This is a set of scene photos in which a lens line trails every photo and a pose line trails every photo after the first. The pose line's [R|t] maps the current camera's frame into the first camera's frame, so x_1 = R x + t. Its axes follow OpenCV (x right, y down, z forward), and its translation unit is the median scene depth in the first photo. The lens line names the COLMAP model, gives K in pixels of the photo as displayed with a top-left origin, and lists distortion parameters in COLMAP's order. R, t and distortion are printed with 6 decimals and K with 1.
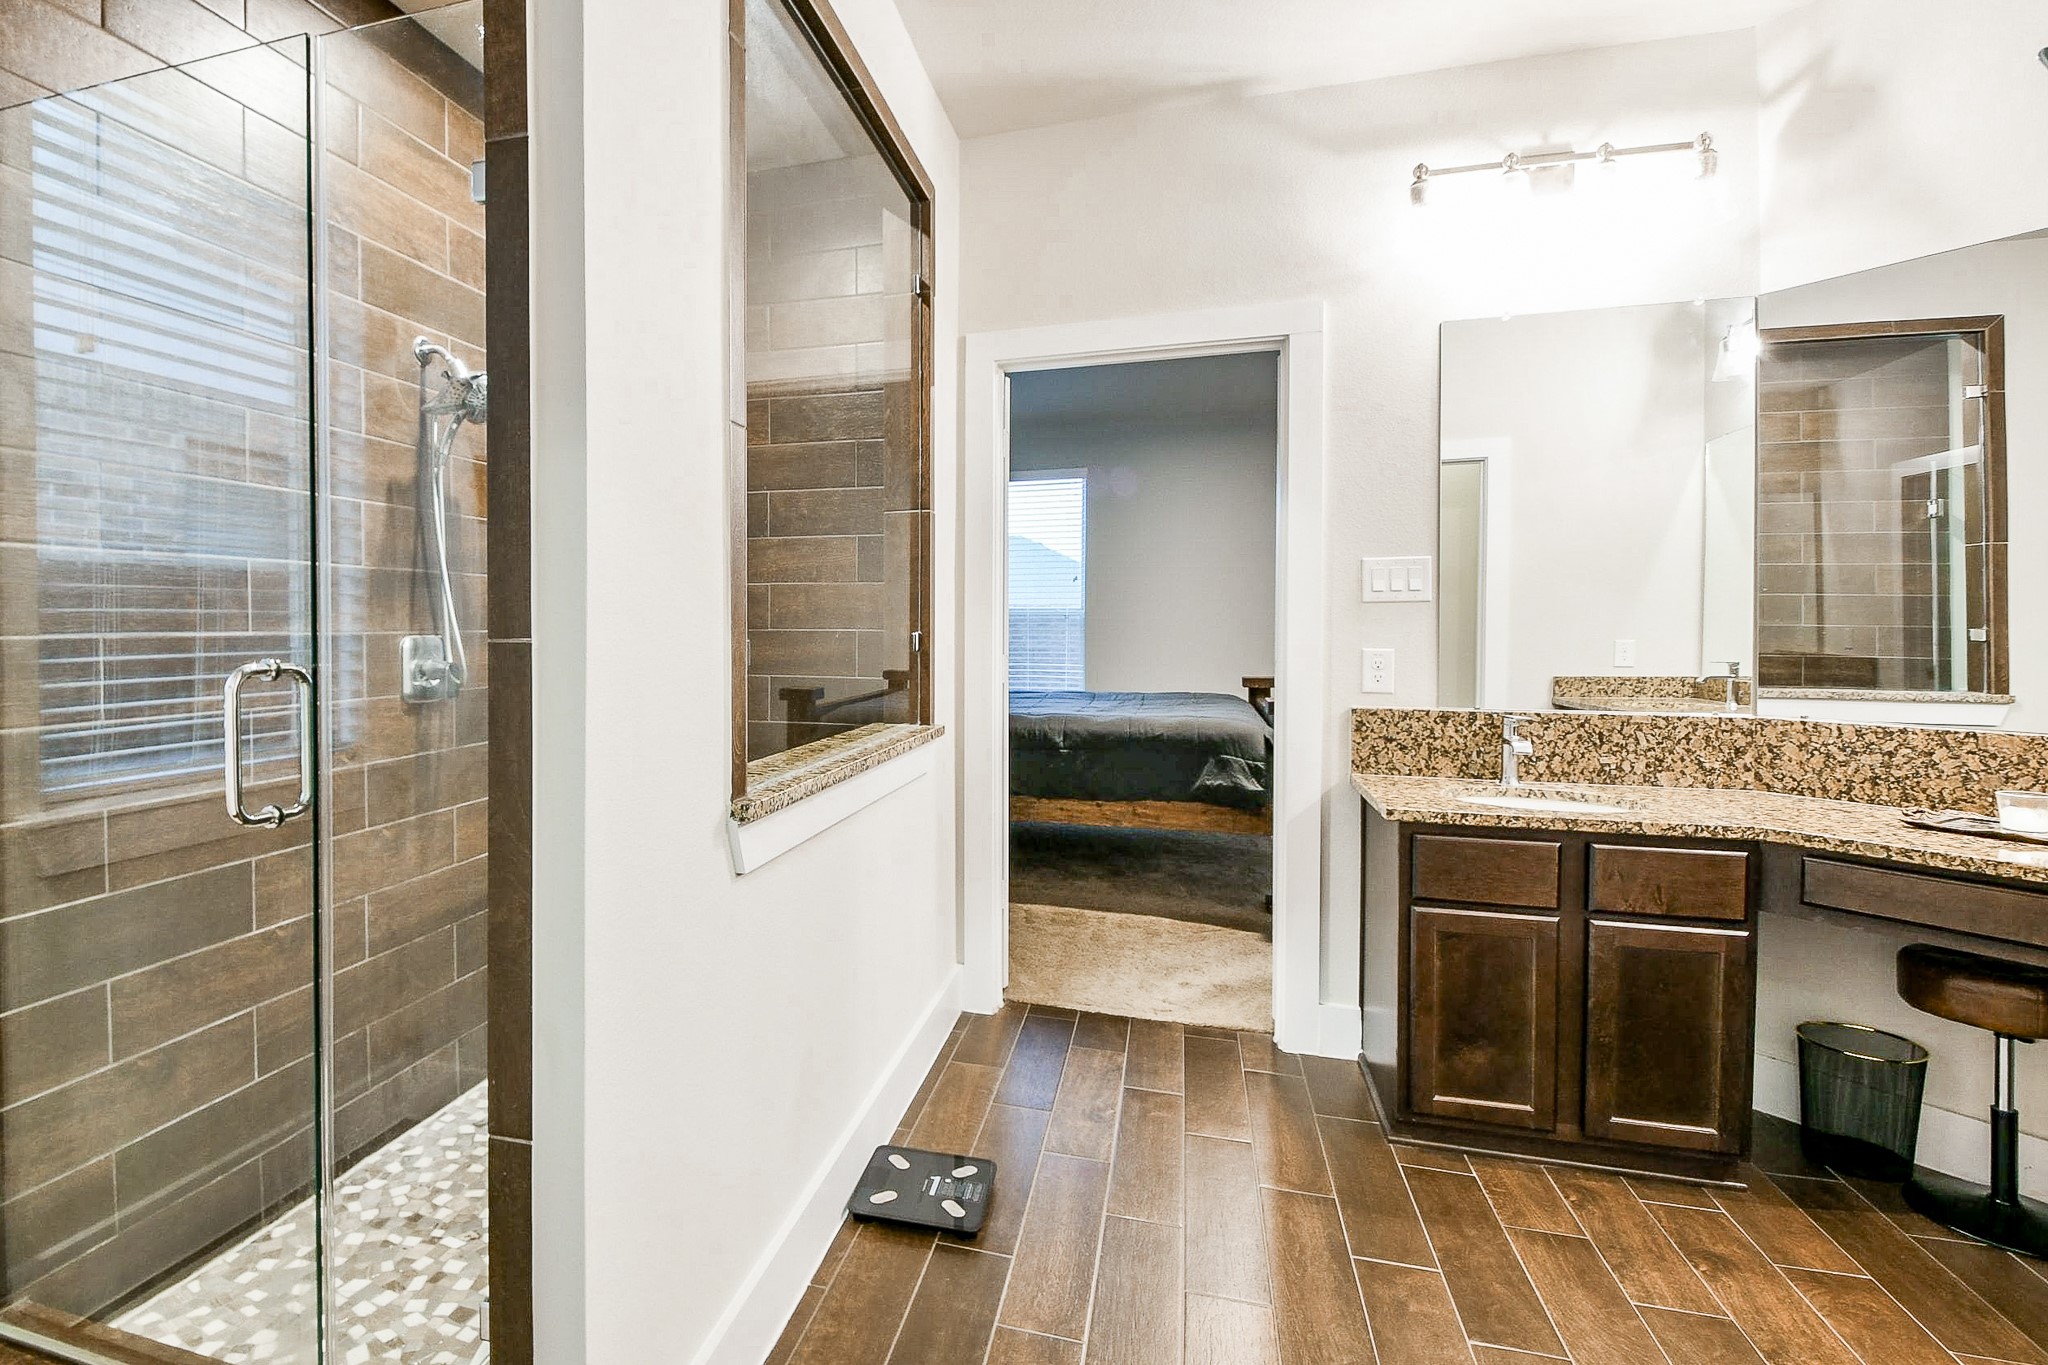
lens RADIAL K [[939.0, 0, 982.2], [0, 939.0, 644.3], [0, 0, 1]] dist [-0.018117, -0.006162]
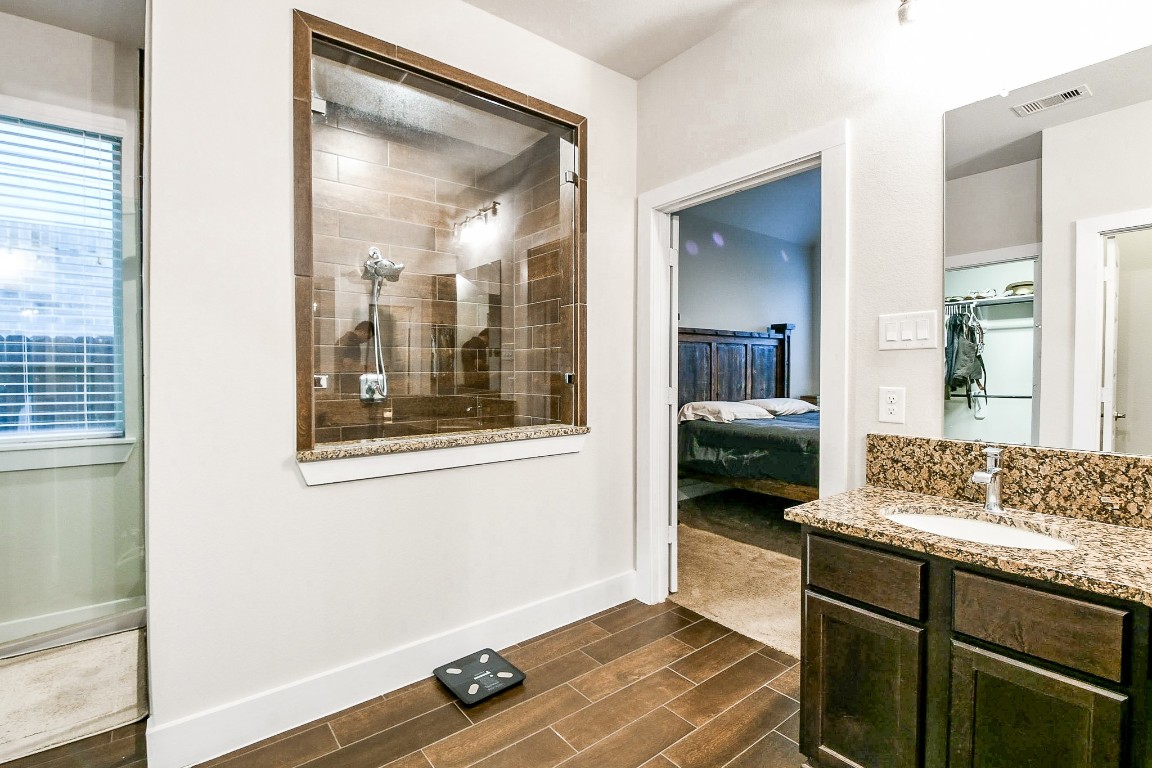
lens RADIAL K [[528.2, 0, 576.2], [0, 528.2, 379.4], [0, 0, 1]] dist [-0.018117, -0.006162]
pose [[0.812653, 0.007706, -0.582697, 0.520609], [-0.008292, 0.999964, 0.001659, -0.003452], [0.582689, 0.003484, 0.812688, 0.200701]]
